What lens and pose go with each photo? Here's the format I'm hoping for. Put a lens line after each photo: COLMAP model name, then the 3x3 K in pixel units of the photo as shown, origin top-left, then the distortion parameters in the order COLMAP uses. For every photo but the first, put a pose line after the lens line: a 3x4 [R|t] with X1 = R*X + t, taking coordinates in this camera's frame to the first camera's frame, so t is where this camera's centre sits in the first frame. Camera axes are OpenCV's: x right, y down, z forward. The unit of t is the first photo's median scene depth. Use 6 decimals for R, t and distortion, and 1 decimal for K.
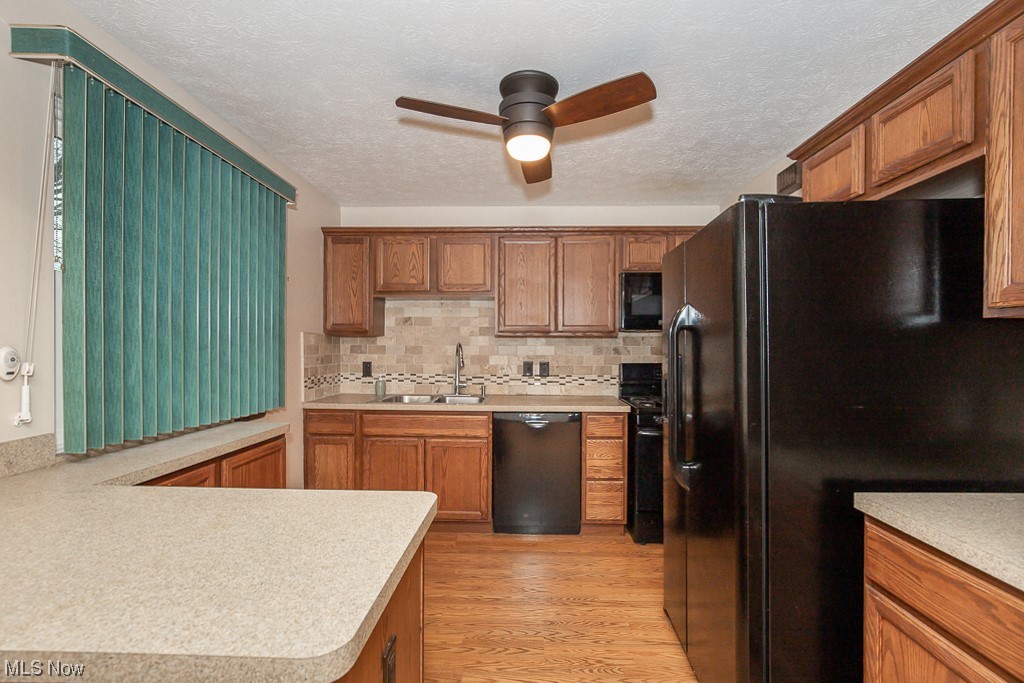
lens RADIAL K [[474.1, 0, 516.8], [0, 474.1, 346.4], [0, 0, 1]] dist [0.000194, 0.000131]
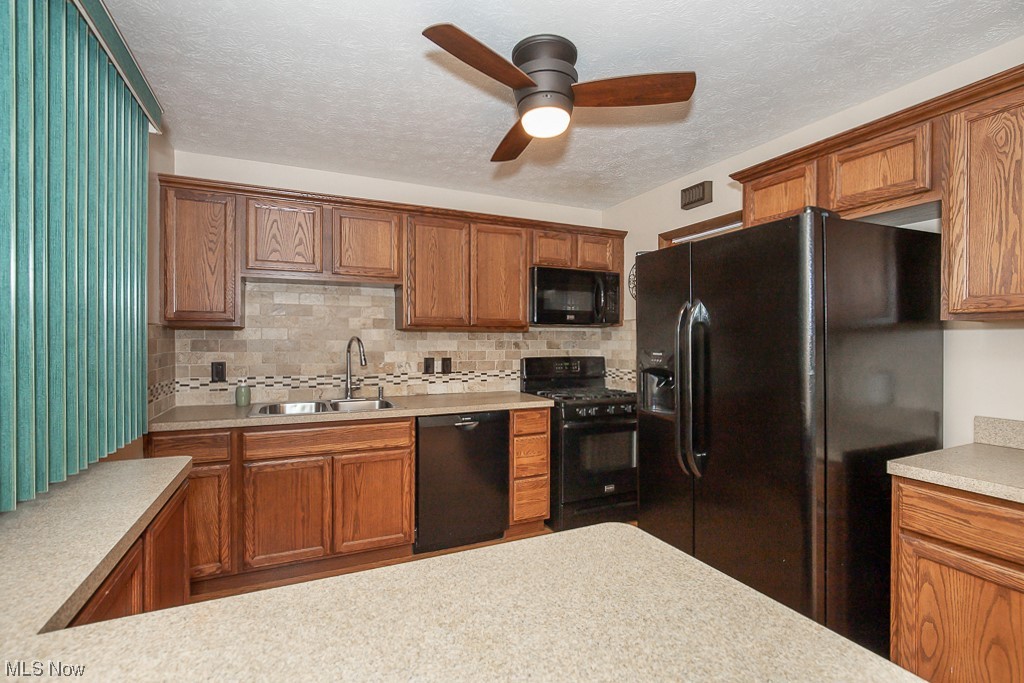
lens RADIAL K [[474.2, 0, 516.8], [0, 474.2, 341.4], [0, 0, 1]] dist [-0.009308, 0.000418]
pose [[0.890528, -0.003791, 0.454913, -0.279267], [0.001939, 0.999988, 0.004538, -0.003593], [-0.454925, -0.003159, 0.890524, 0.140692]]
